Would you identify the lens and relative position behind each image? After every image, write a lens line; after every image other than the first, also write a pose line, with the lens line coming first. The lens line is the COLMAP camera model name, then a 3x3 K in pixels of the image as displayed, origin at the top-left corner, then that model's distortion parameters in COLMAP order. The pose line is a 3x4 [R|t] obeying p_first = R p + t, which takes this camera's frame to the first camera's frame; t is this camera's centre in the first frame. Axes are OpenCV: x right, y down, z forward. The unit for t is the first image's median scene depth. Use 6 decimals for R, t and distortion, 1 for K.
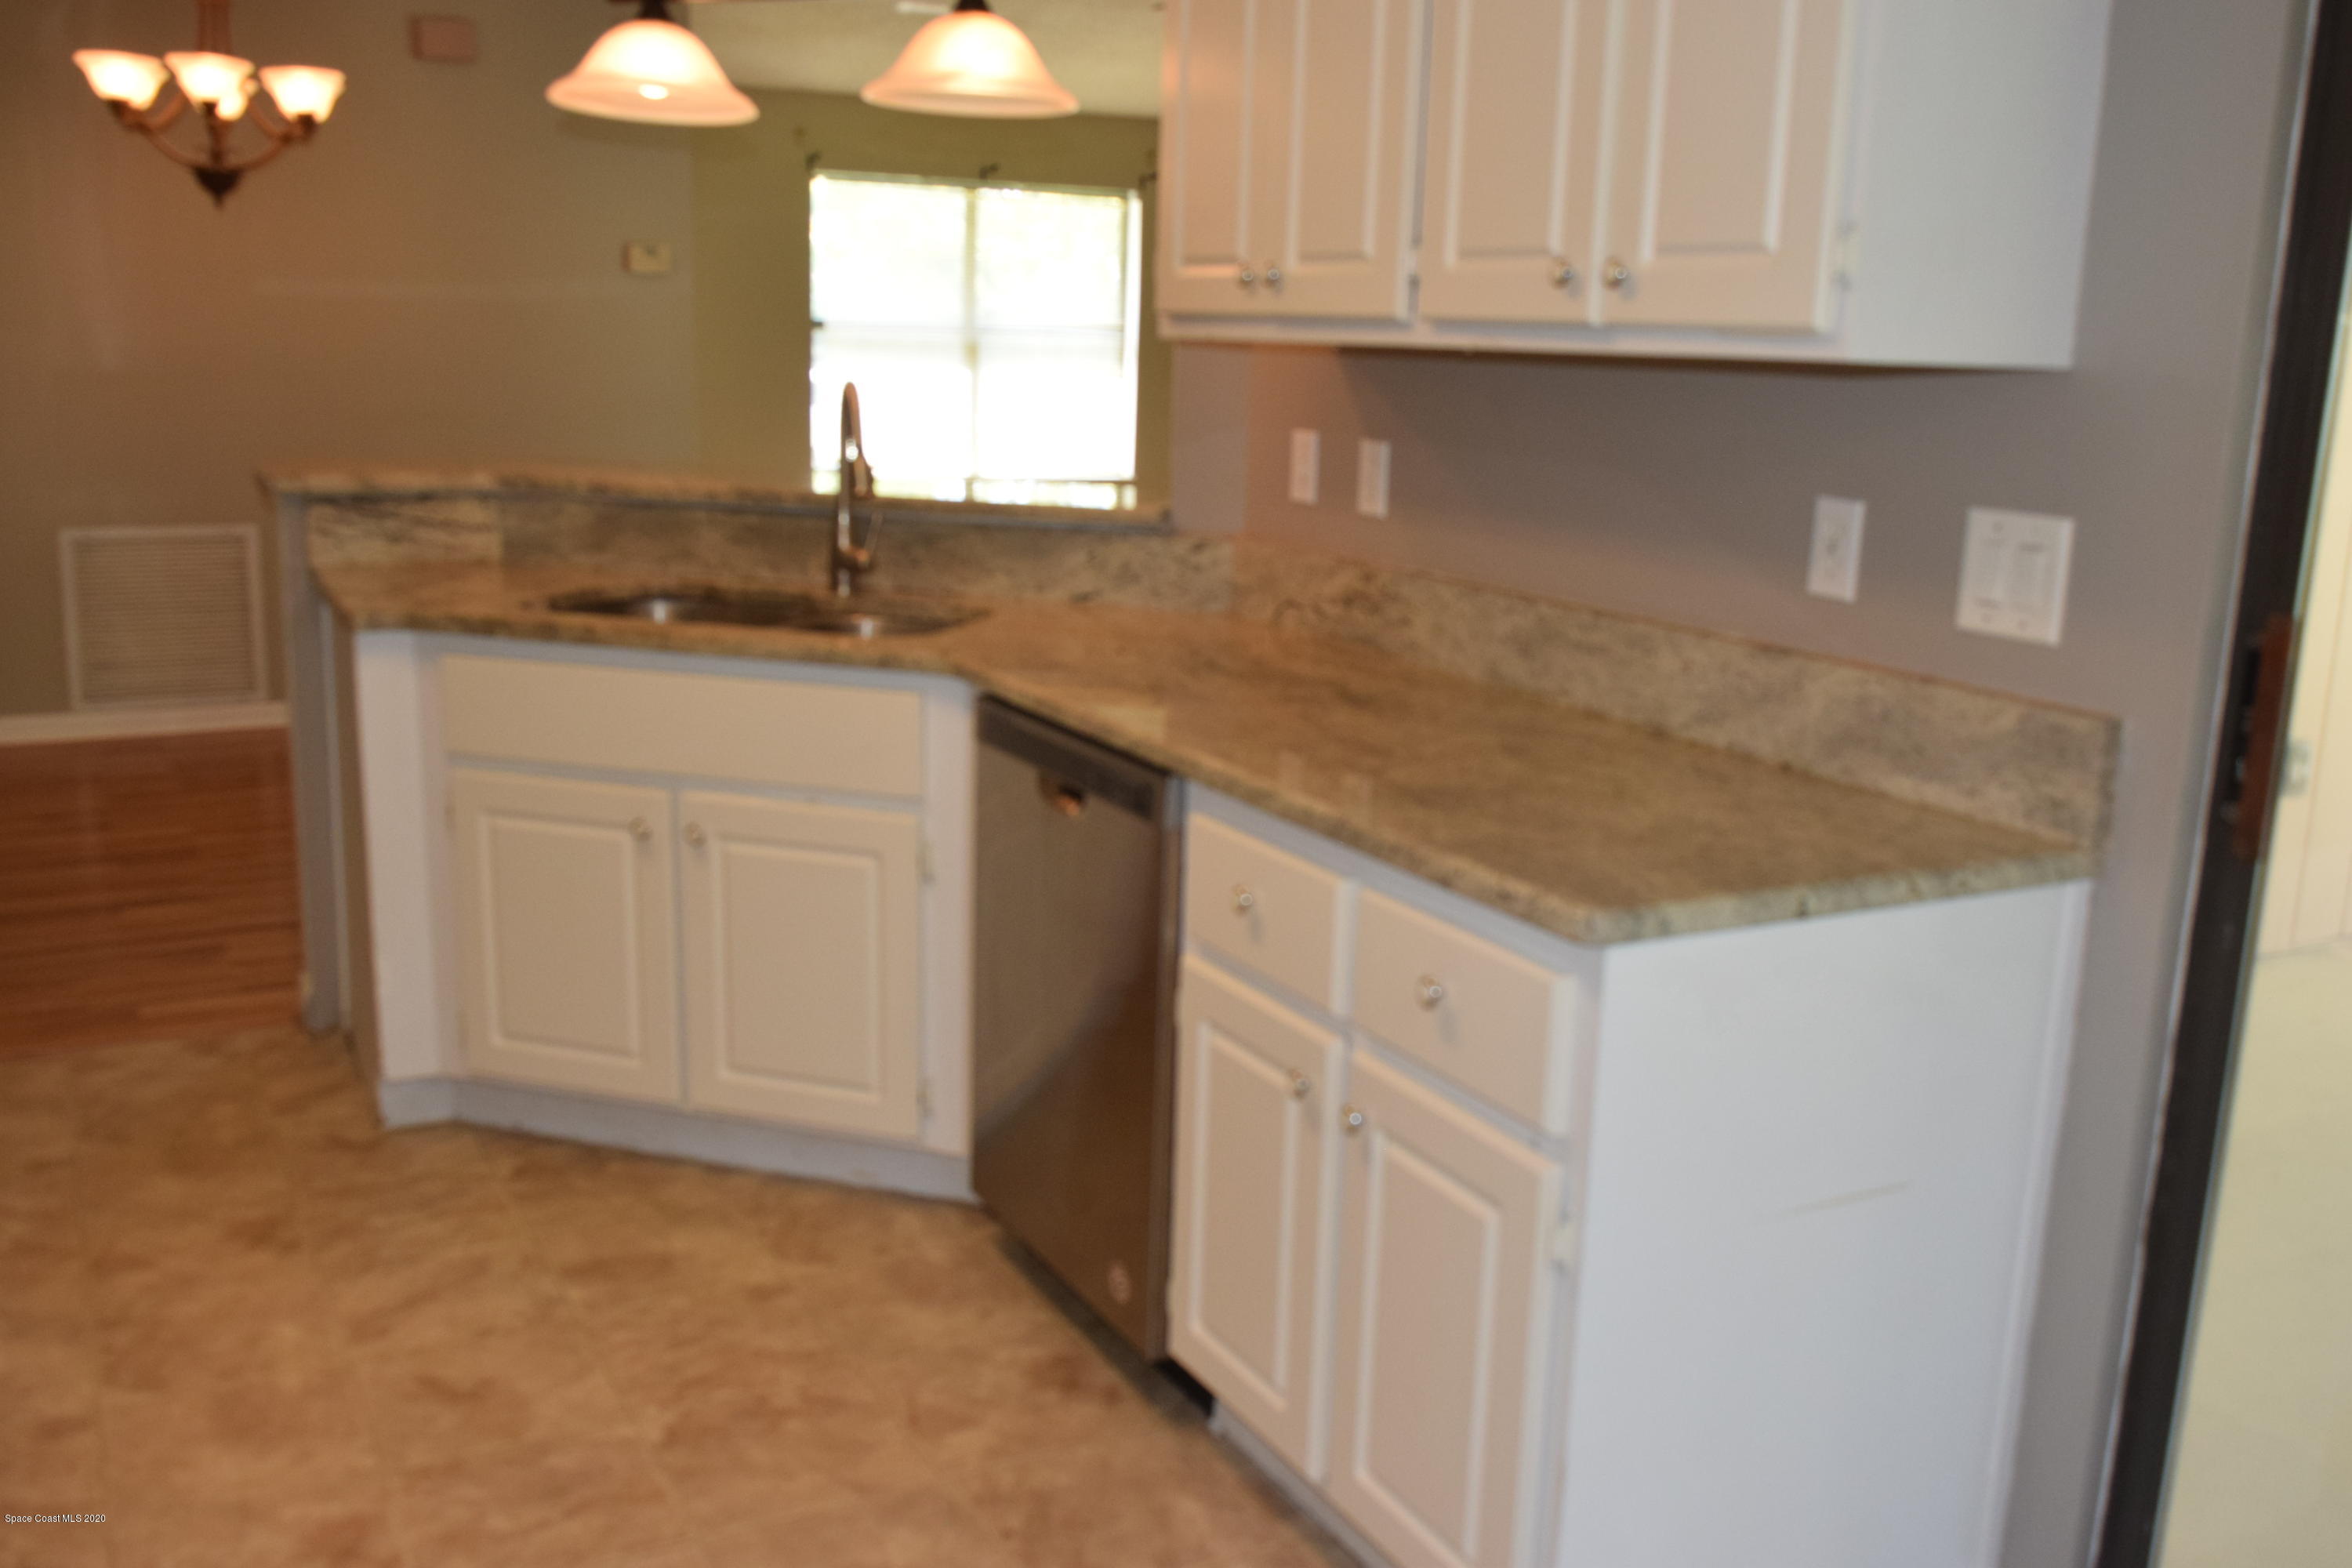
lens RADIAL K [[2115.2, 0, 1168.3], [0, 2115.2, 799.9], [0, 0, 1]] dist [-0.021172, 0.012352]
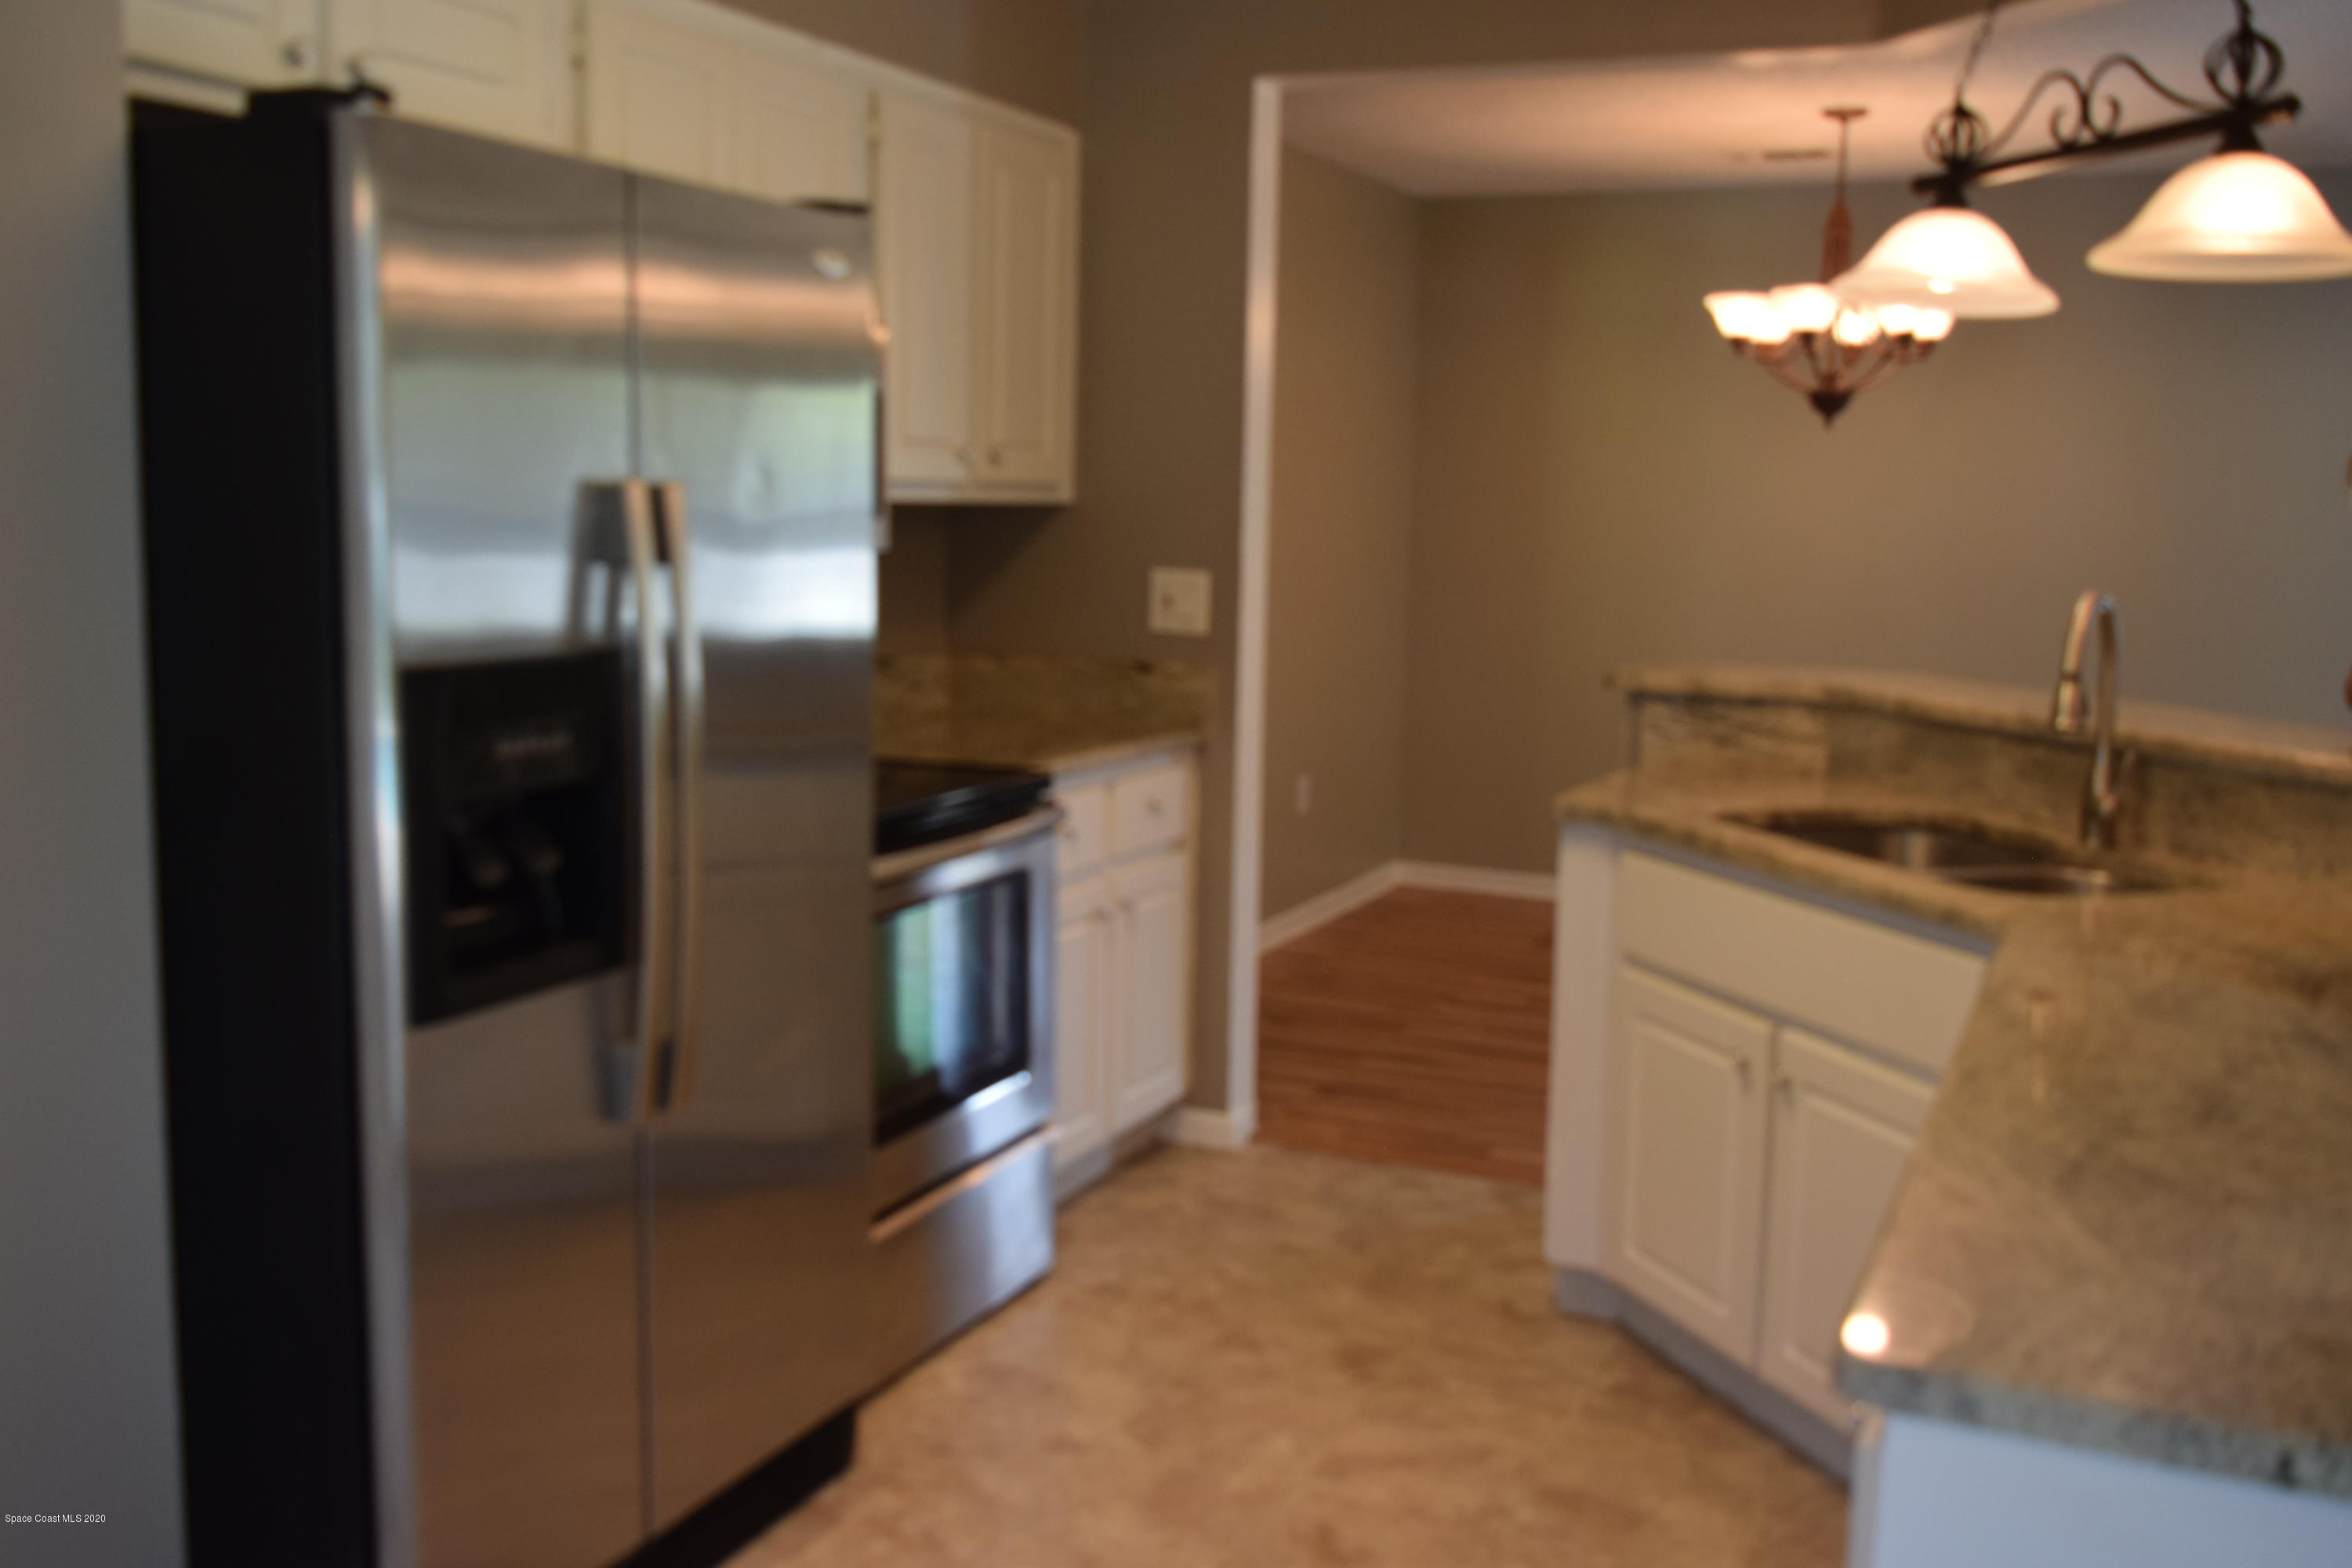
lens RADIAL K [[2100.8, 0, 1108.9], [0, 2100.8, 774.1], [0, 0, 1]] dist [-0.060006, -0.005410]
pose [[0.591416, 0.091609, -0.801146, 0.301969], [-0.184362, 0.982572, -0.023743, -0.035982], [0.785008, 0.161743, 0.597998, 0.203831]]
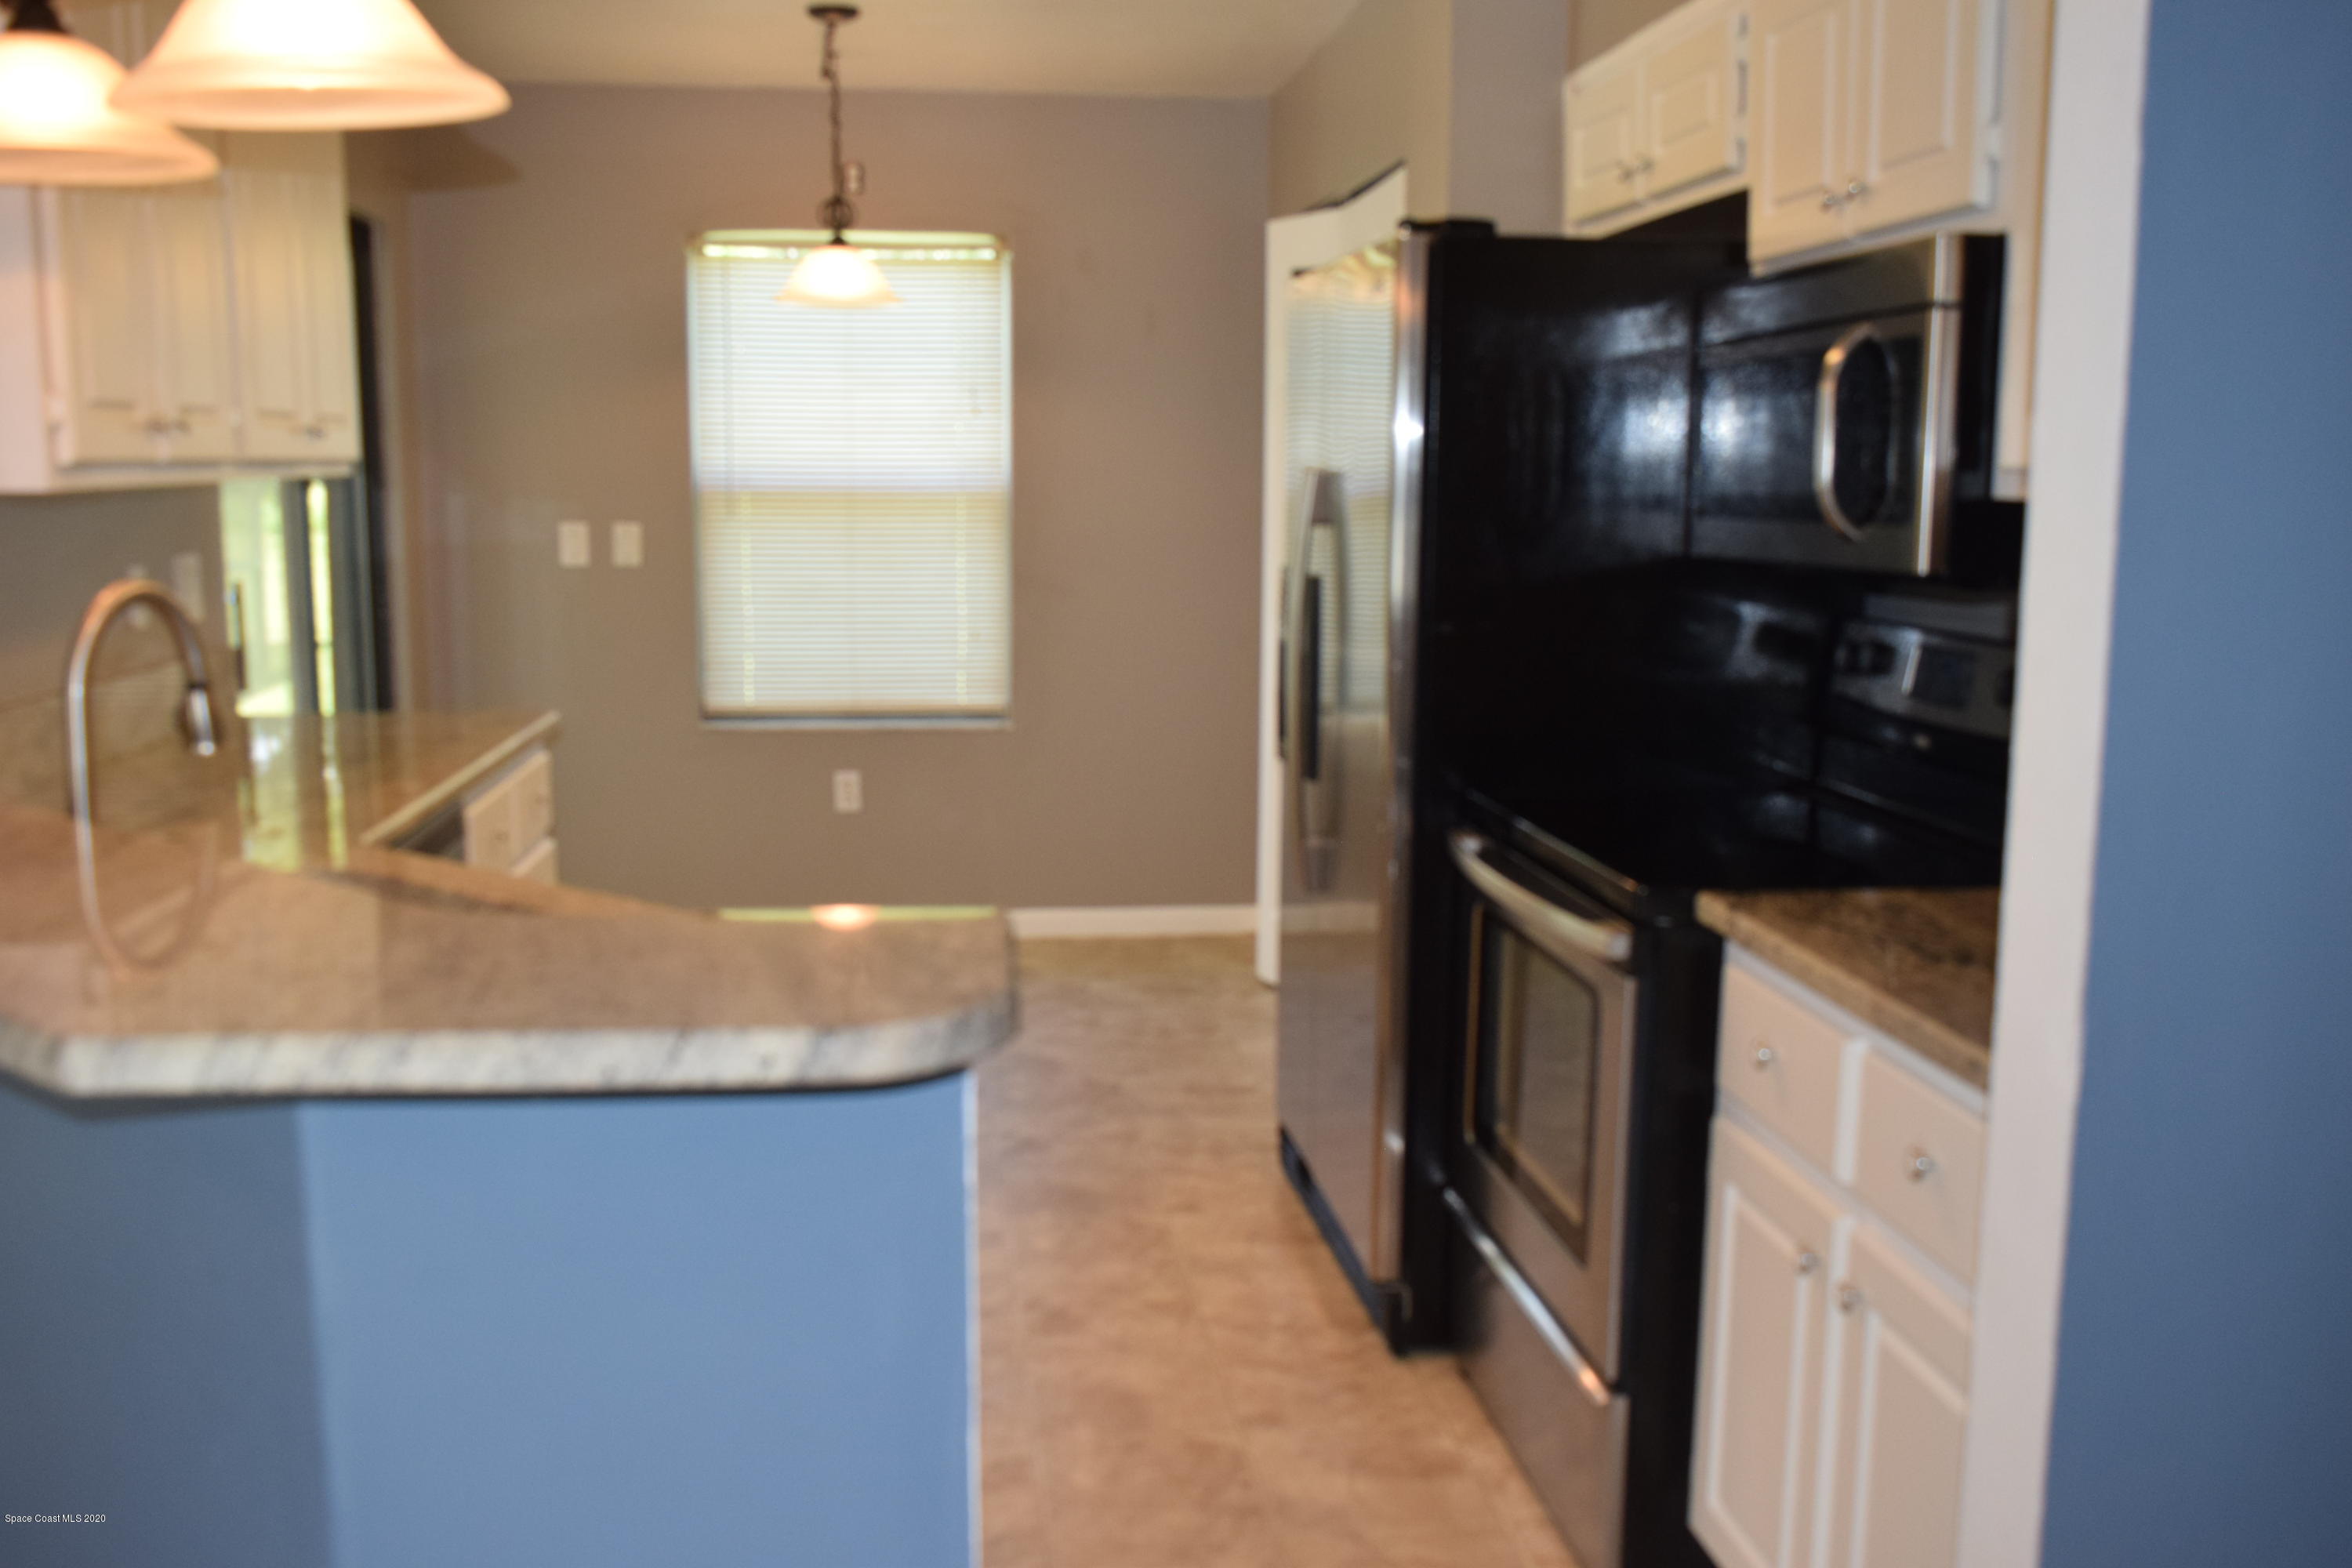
lens RADIAL K [[2115.2, 0, 1168.3], [0, 2115.2, 799.9], [0, 0, 1]] dist [-0.021172, 0.012352]
pose [[-0.931721, -0.088568, 0.352209, -0.671858], [0.051518, 0.927768, 0.369584, -0.362622], [-0.359502, 0.362494, -0.859858, 1.489434]]
